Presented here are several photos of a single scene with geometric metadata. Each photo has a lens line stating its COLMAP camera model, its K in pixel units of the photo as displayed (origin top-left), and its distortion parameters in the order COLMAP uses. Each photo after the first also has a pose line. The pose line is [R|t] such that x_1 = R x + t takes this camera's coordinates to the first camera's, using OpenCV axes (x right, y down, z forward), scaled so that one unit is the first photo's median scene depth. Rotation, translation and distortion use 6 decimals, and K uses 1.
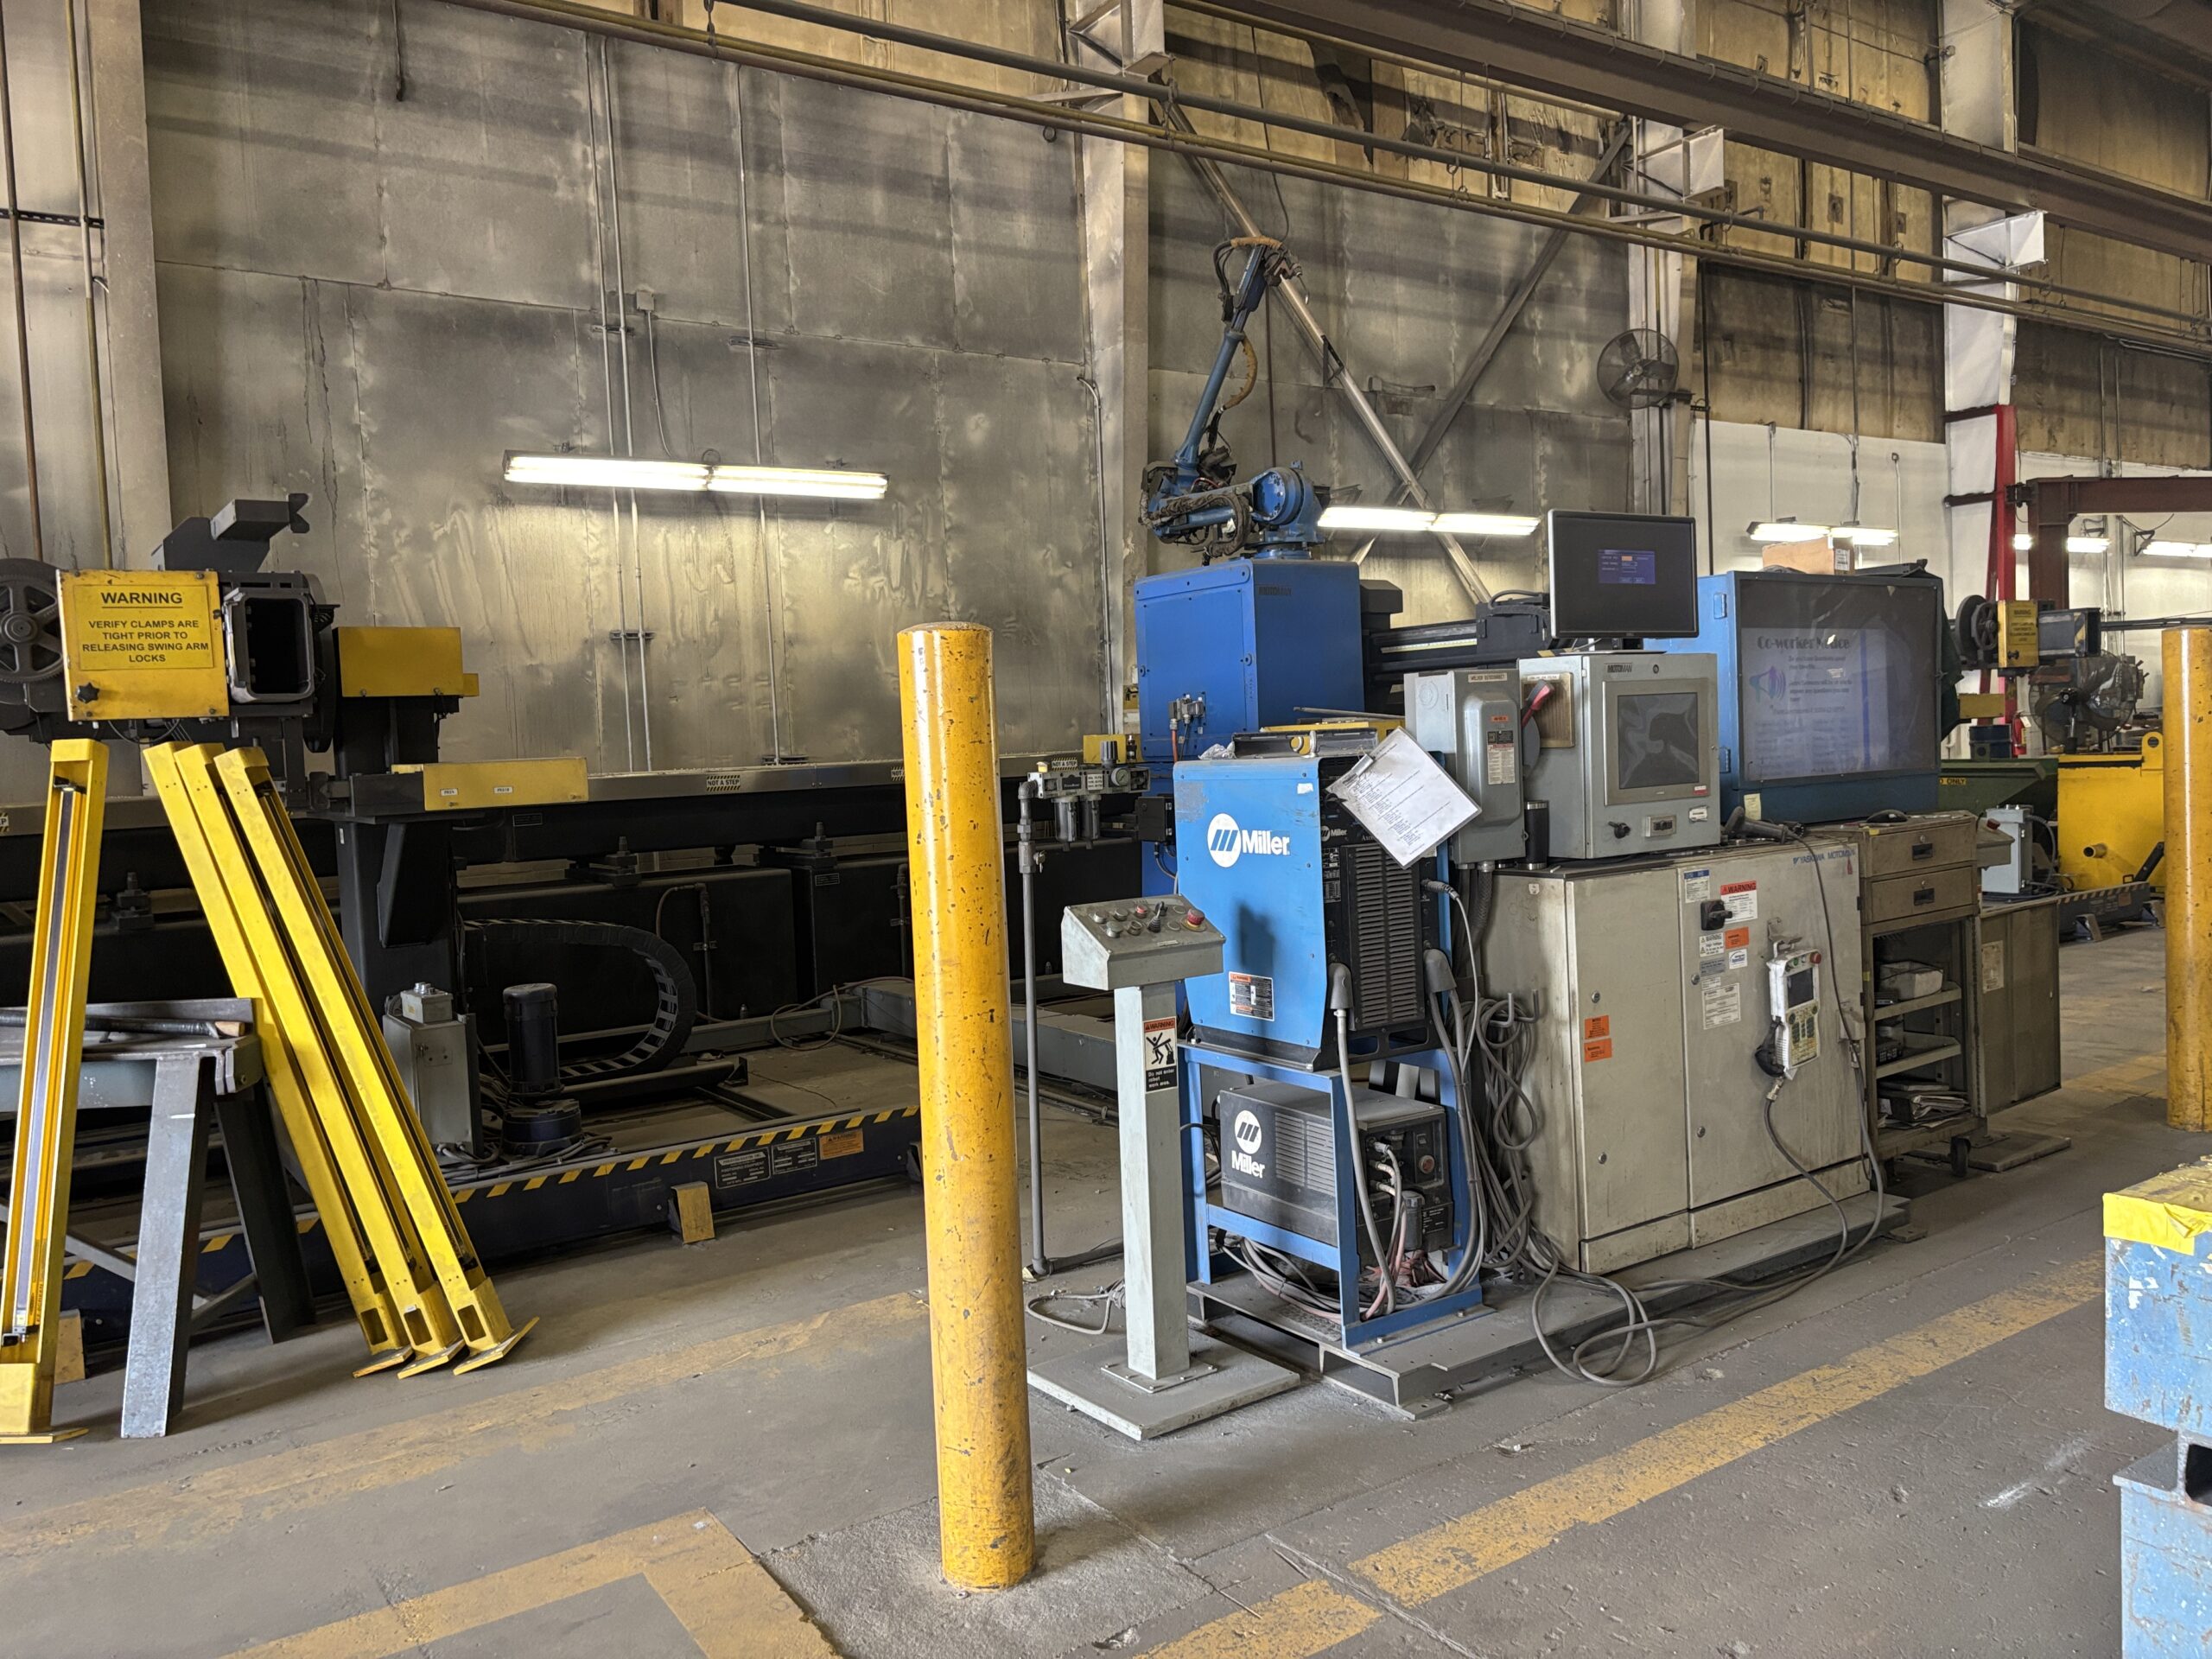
lens RADIAL K [[1663.8, 0, 1130.4], [0, 1663.8, 824.8], [0, 0, 1]] dist [0.046142, -0.048250]
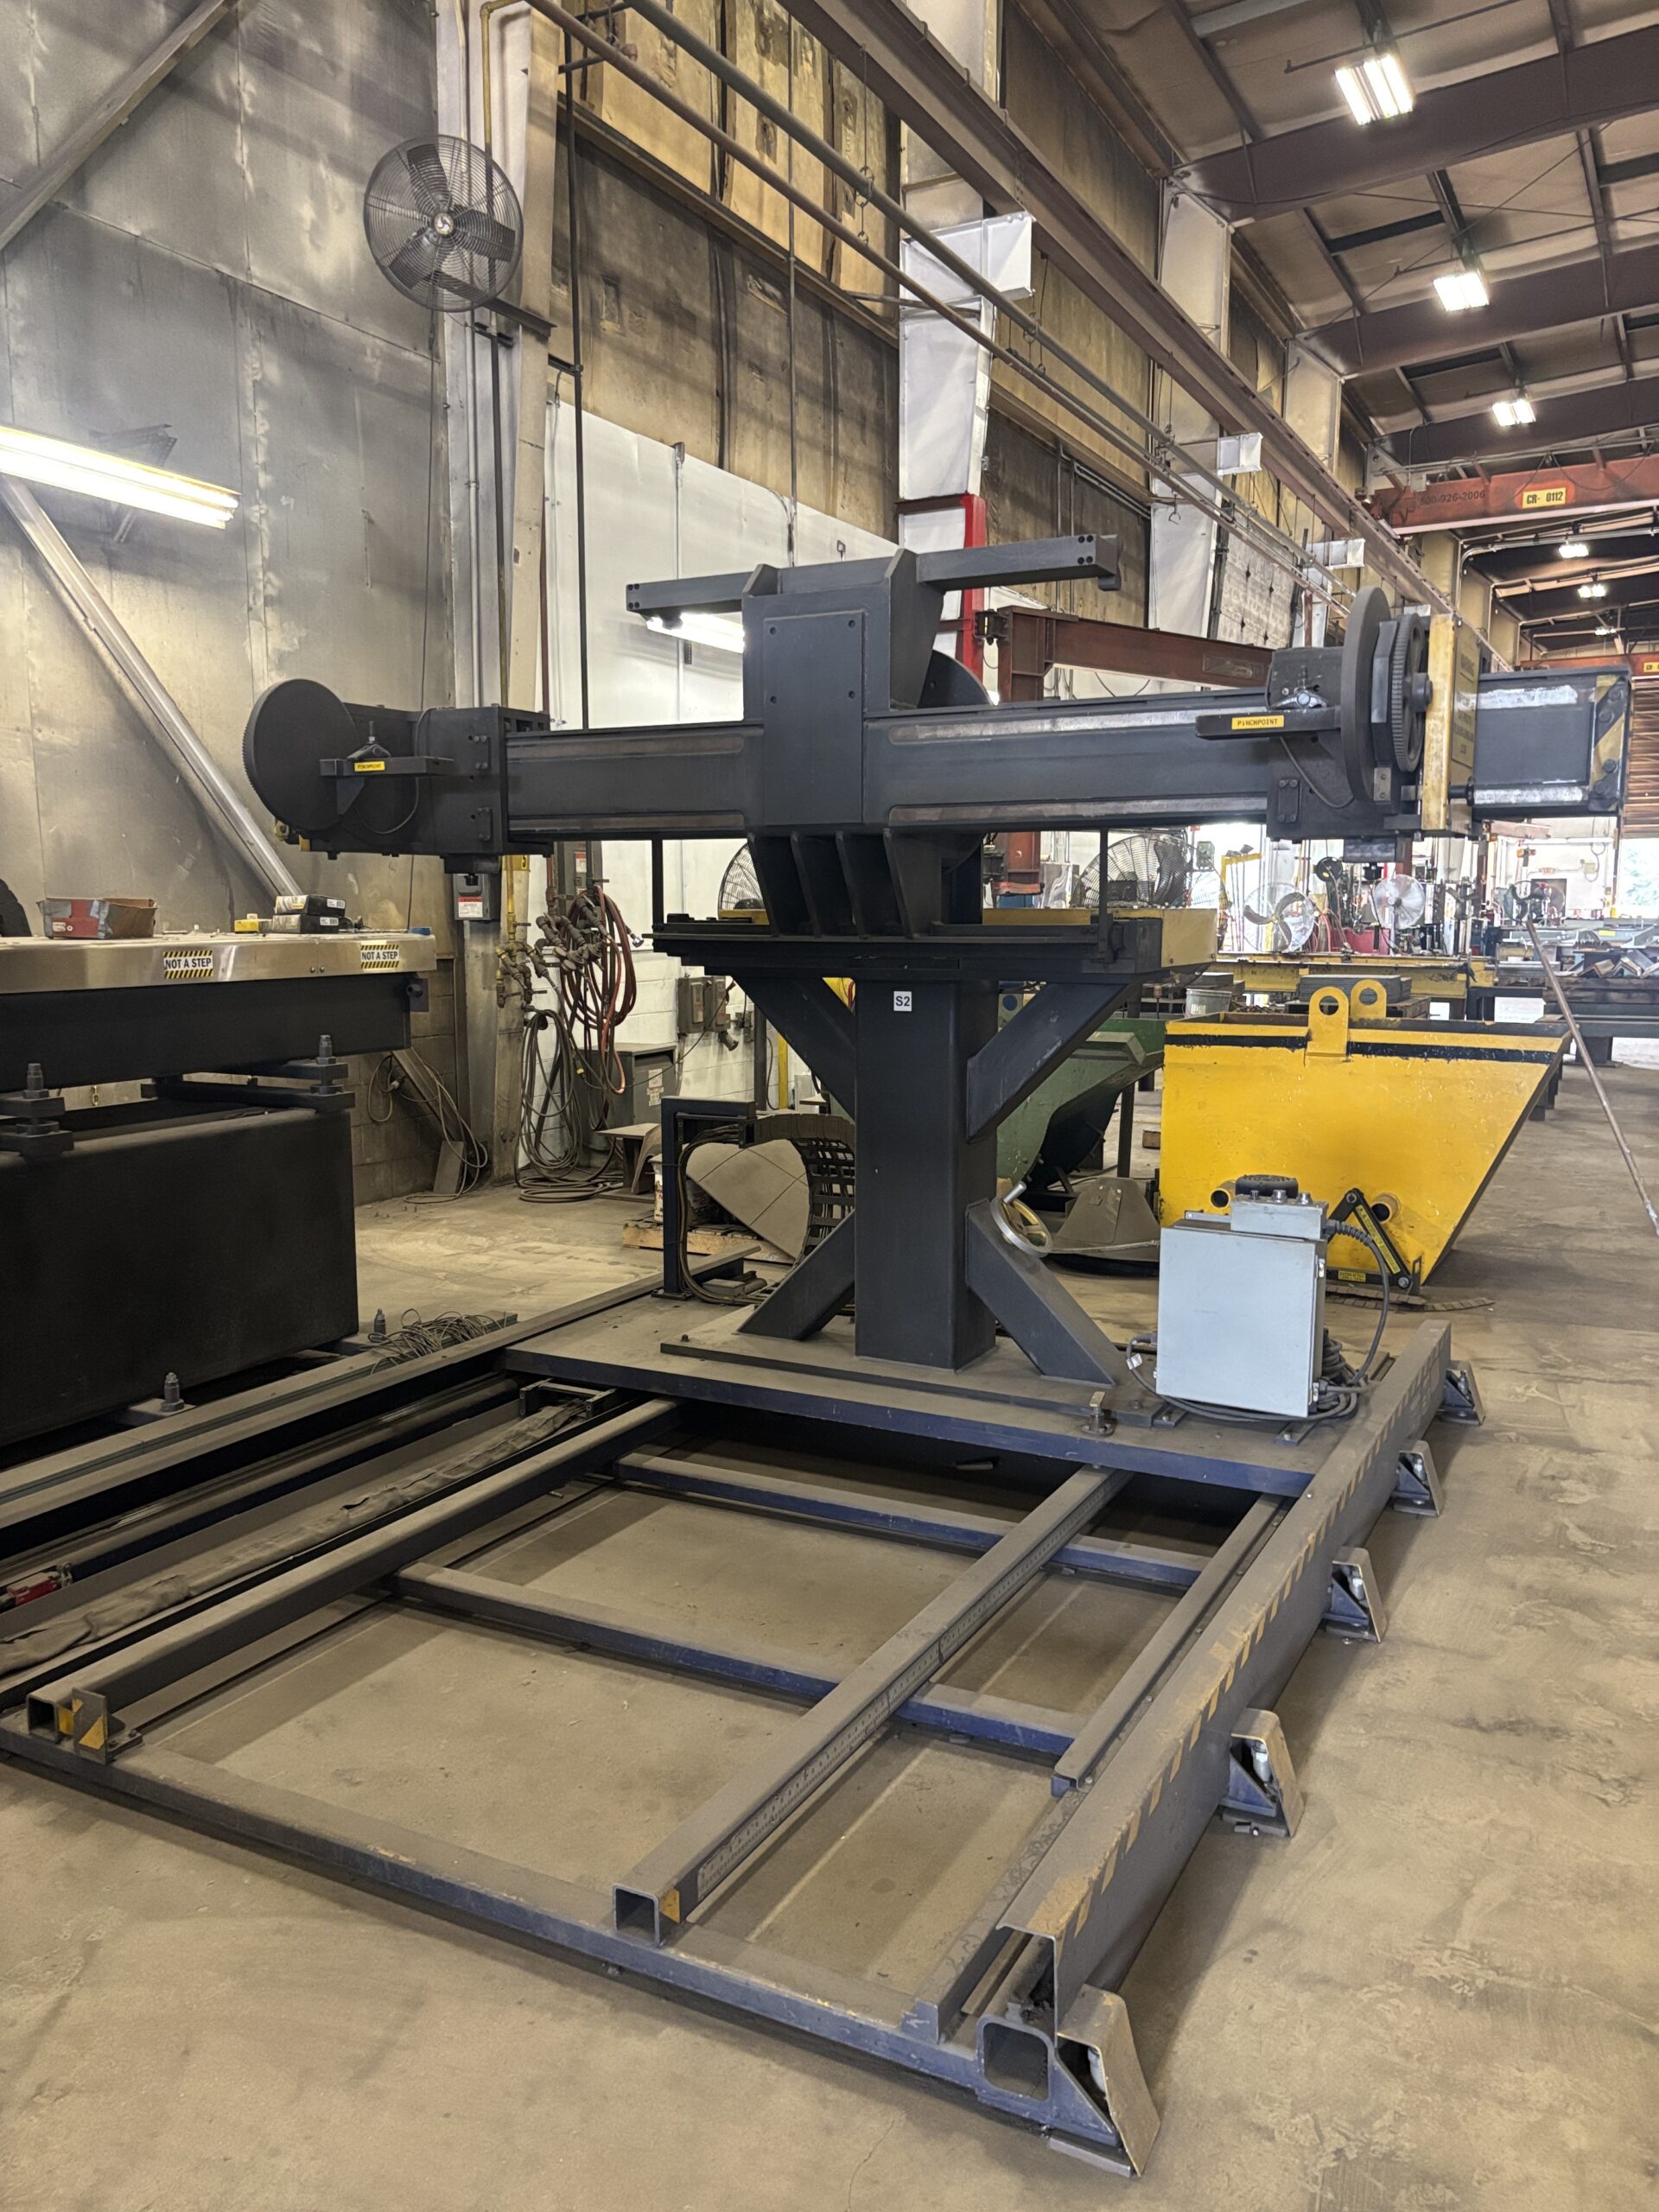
lens RADIAL K [[1657.4, 0, 817.5], [0, 1657.4, 1132.2], [0, 0, 1]] dist [0.040137, -0.041652]
pose [[0.891441, -0.018163, 0.452773, 0.239013], [-0.015557, 0.997381, 0.070638, -0.051573], [-0.452870, -0.070013, 0.888823, 0.676103]]
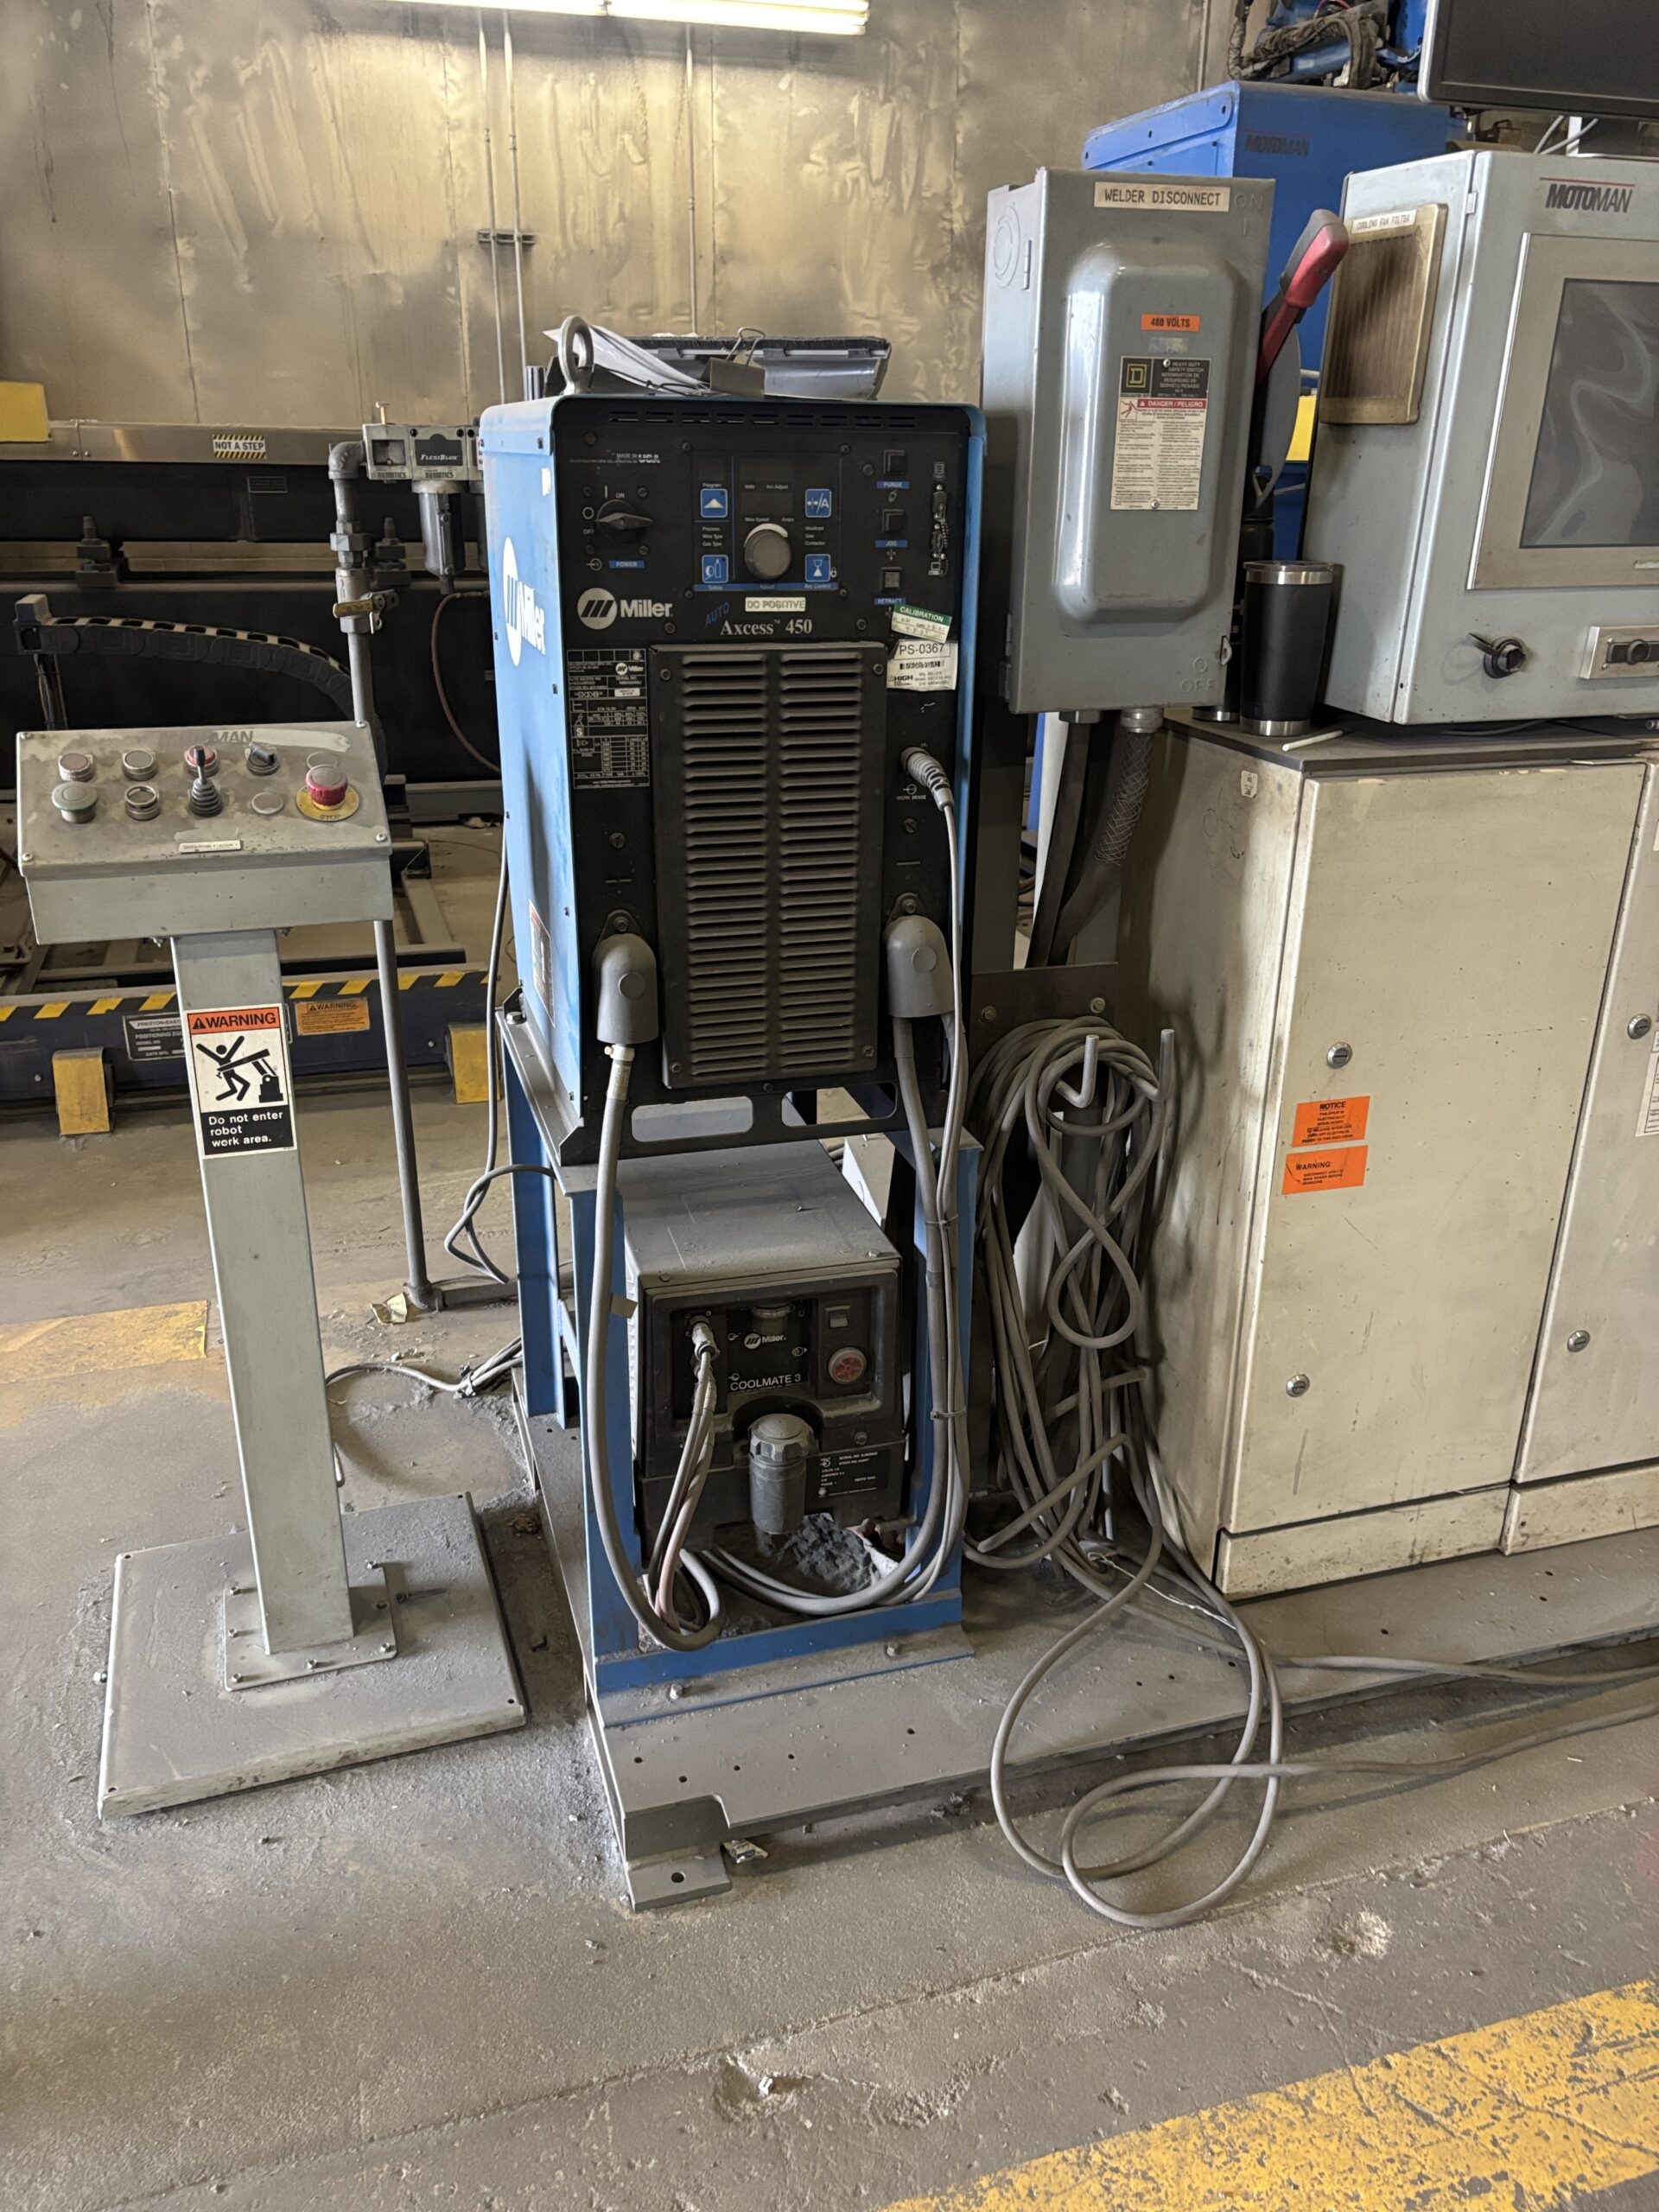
lens RADIAL K [[1677.6, 0, 836.1], [0, 1677.6, 1146.6], [0, 0, 1]] dist [0.018816, -0.025549]
pose [[0.951173, 0.169502, -0.257951, 0.109317], [-0.071221, 0.933694, 0.350918, -0.007149], [0.300328, -0.315412, 0.900177, 0.227719]]
